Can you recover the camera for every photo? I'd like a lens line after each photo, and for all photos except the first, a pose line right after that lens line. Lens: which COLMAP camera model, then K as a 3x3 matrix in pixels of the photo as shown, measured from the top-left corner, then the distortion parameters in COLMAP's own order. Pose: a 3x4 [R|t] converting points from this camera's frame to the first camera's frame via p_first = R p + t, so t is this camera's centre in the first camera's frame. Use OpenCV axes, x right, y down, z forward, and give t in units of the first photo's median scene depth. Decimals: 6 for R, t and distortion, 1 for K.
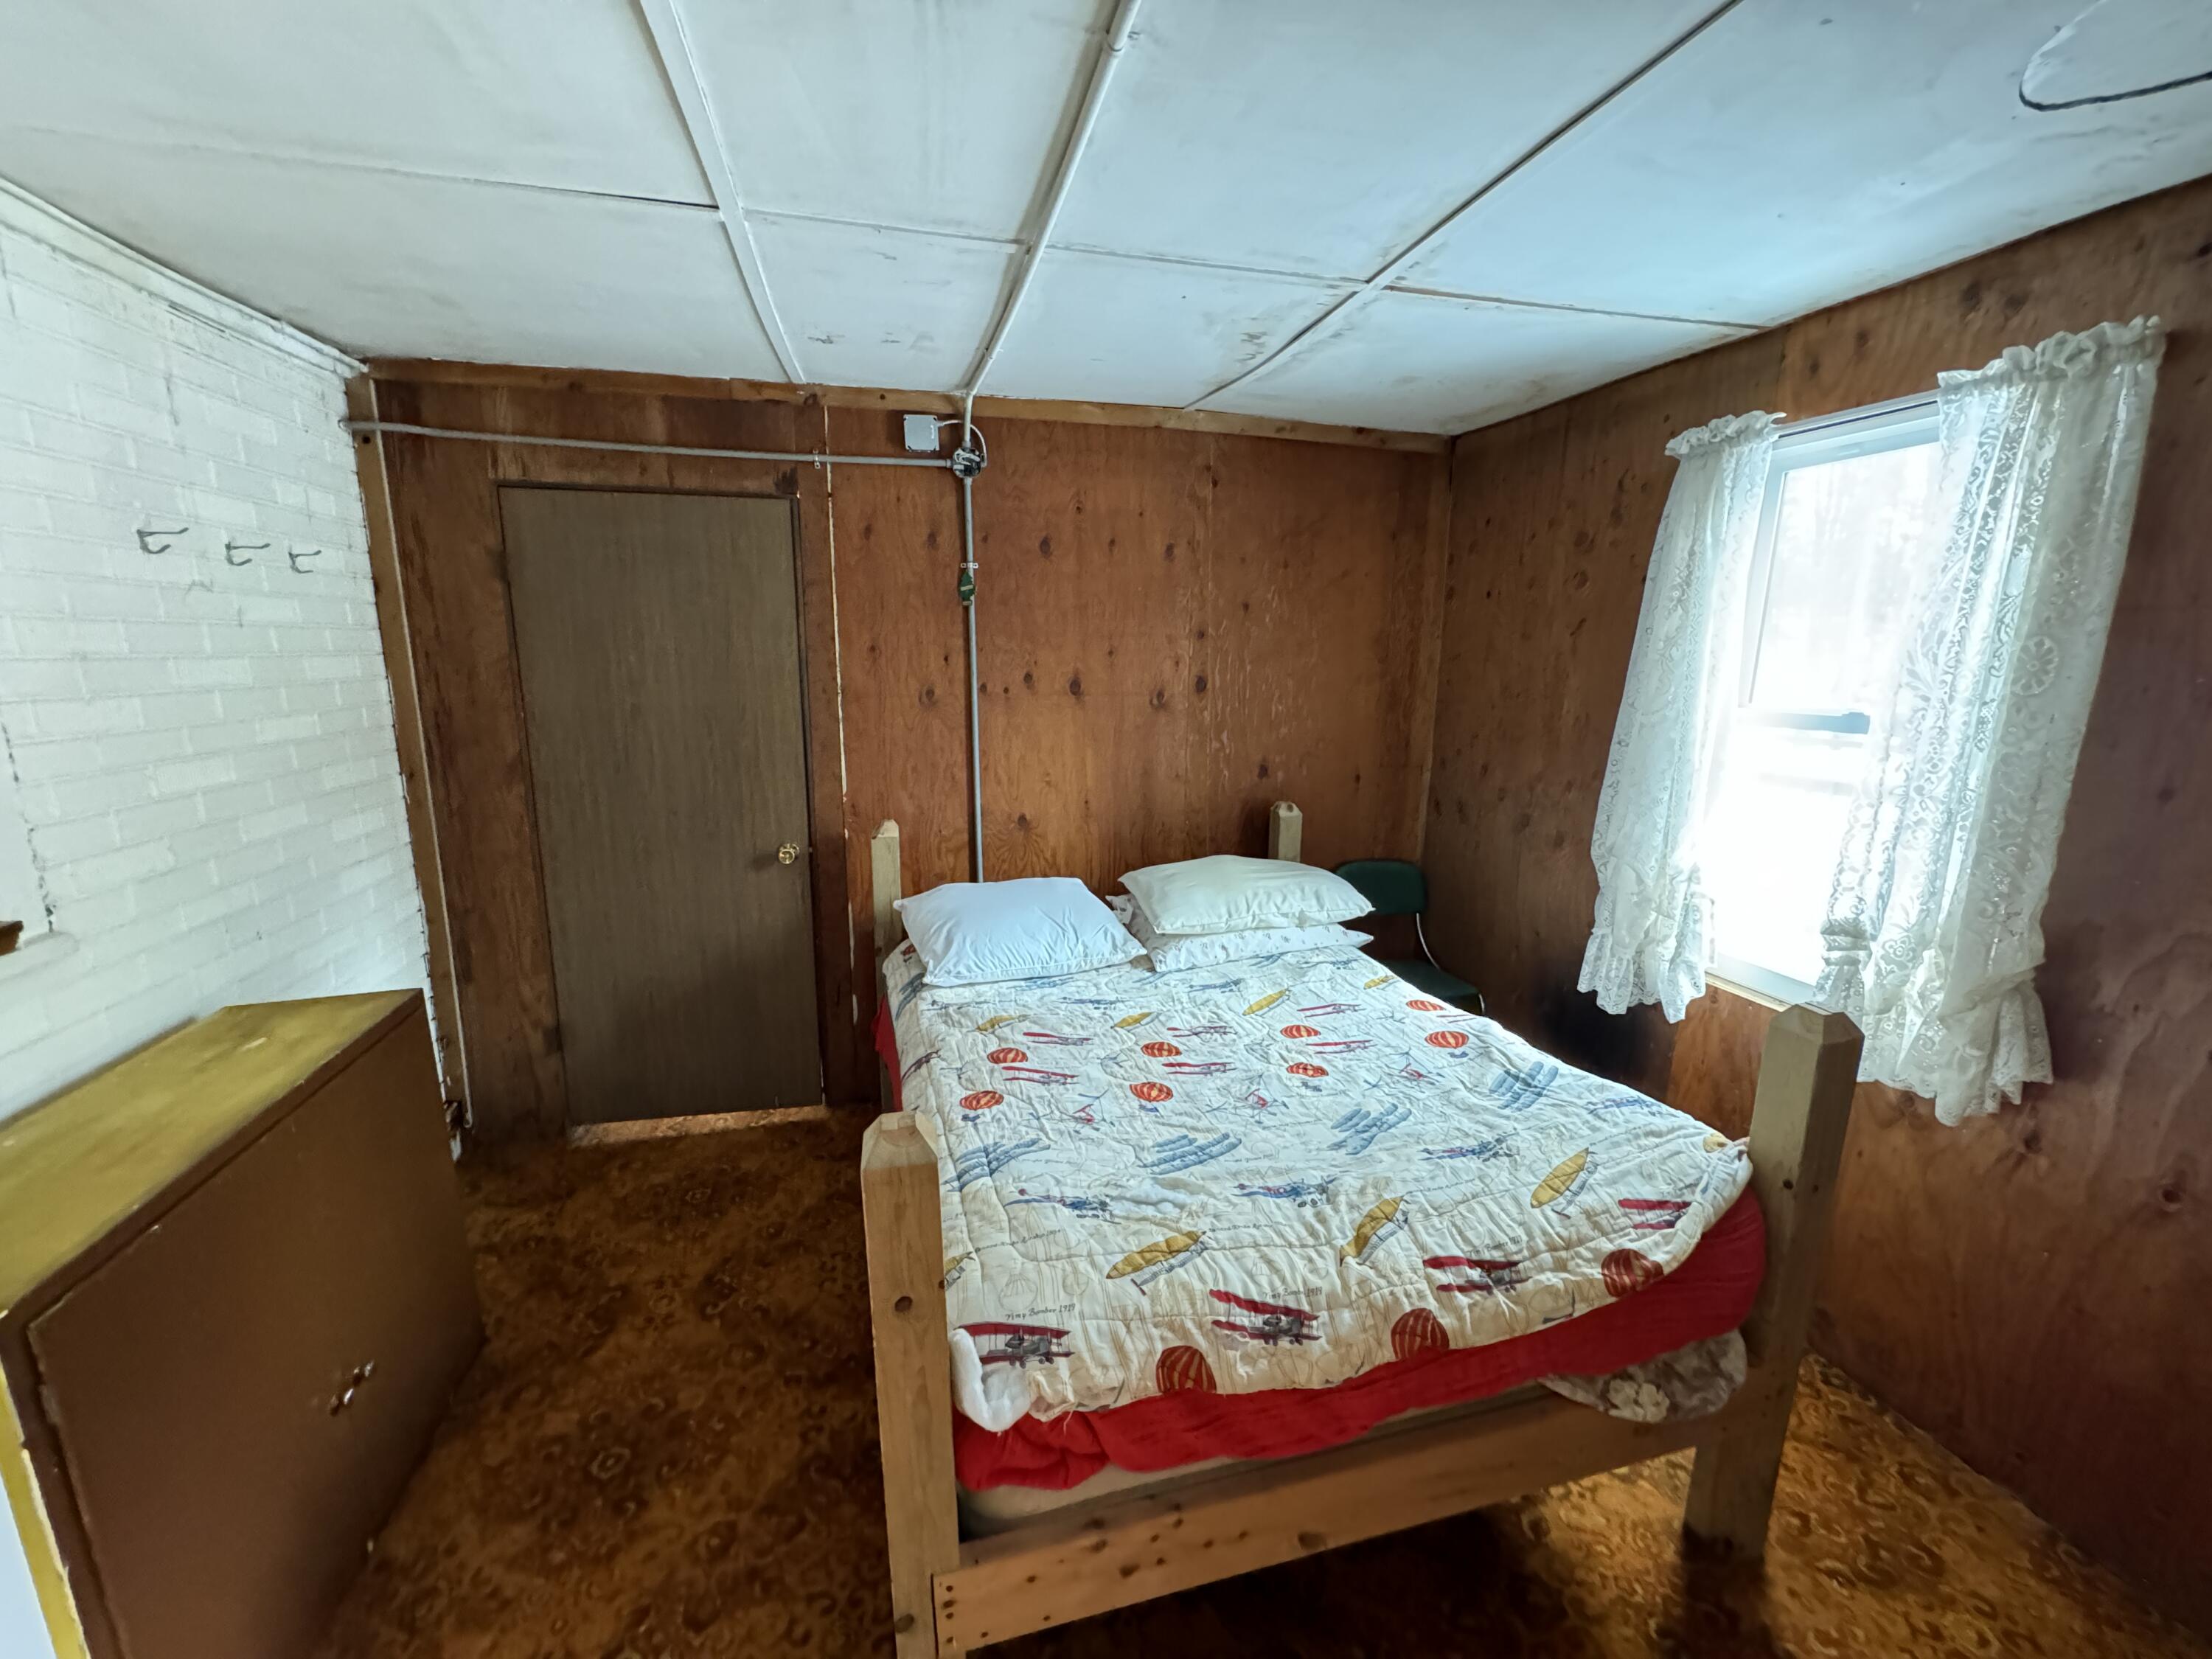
lens RADIAL K [[877.0, 0, 1106.0], [0, 877.0, 829.5], [0, 0, 1]] dist [-0.000554, -0.000543]
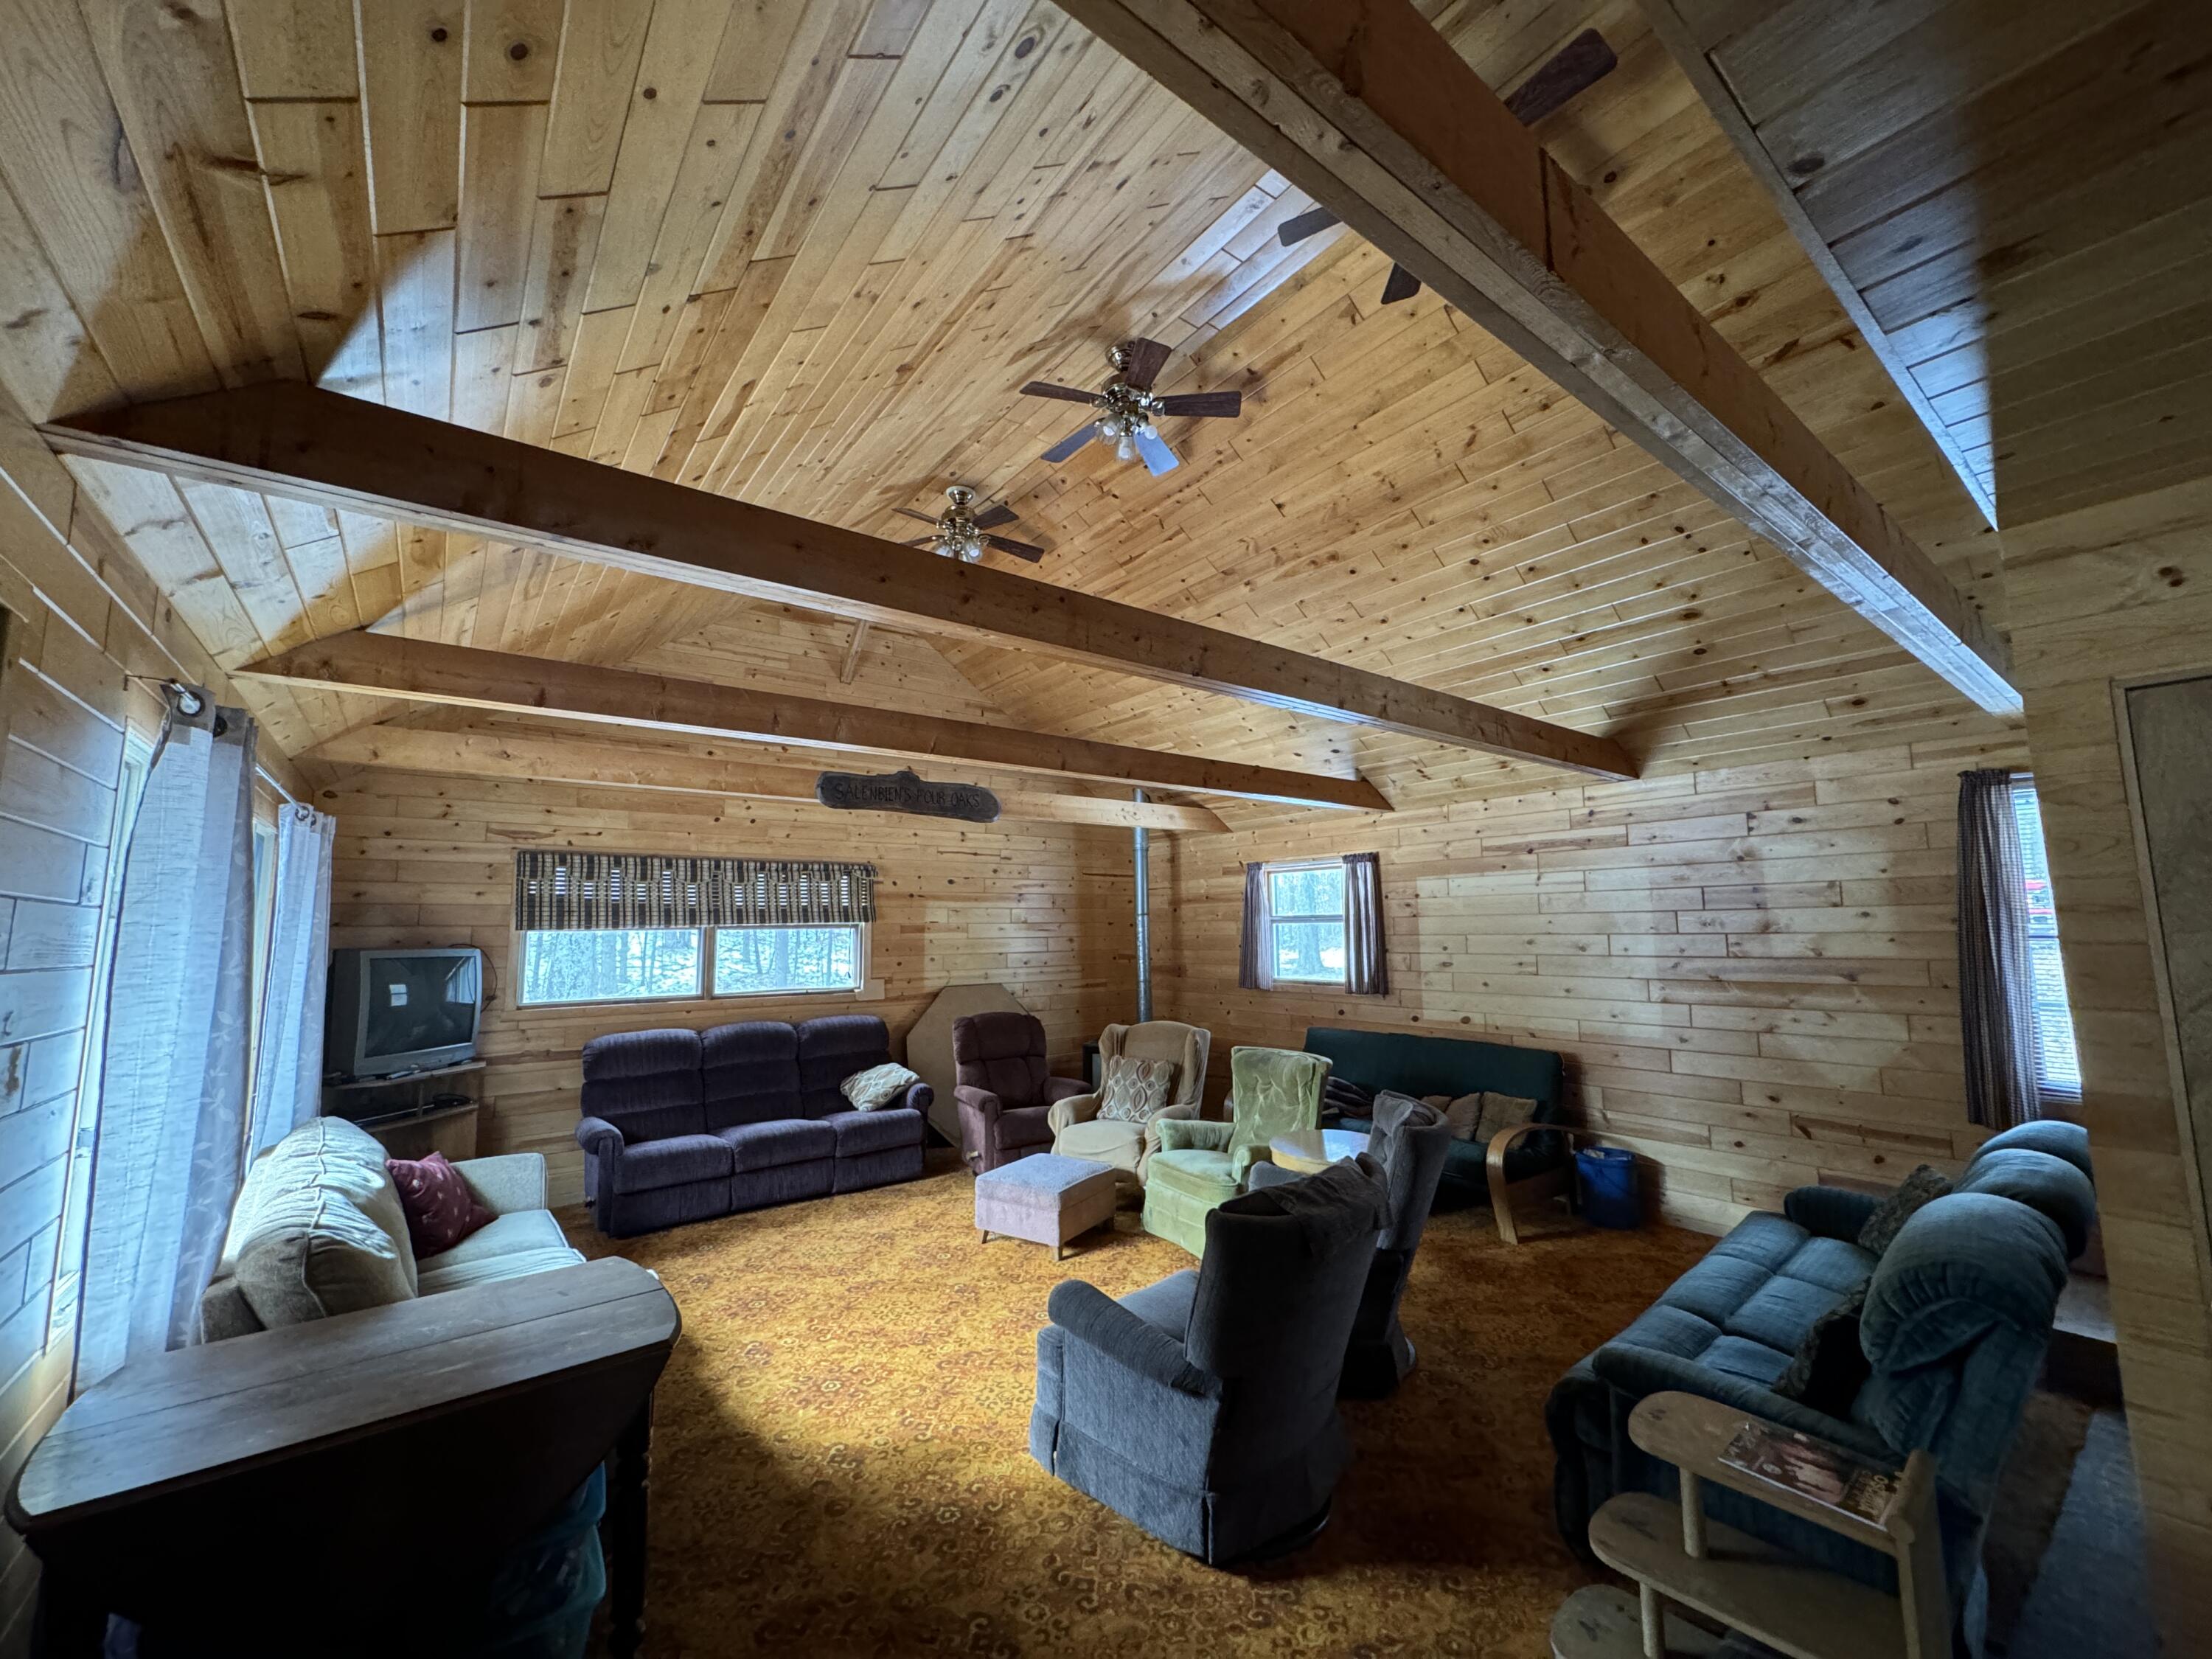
lens RADIAL K [[877.0, 0, 1106.0], [0, 877.0, 829.5], [0, 0, 1]] dist [-0.000554, -0.000543]
pose [[-0.913157, -0.043077, -0.405324, -0.303489], [-0.076872, 0.994756, 0.067464, -0.466818], [0.400293, 0.092764, -0.911680, 2.266026]]
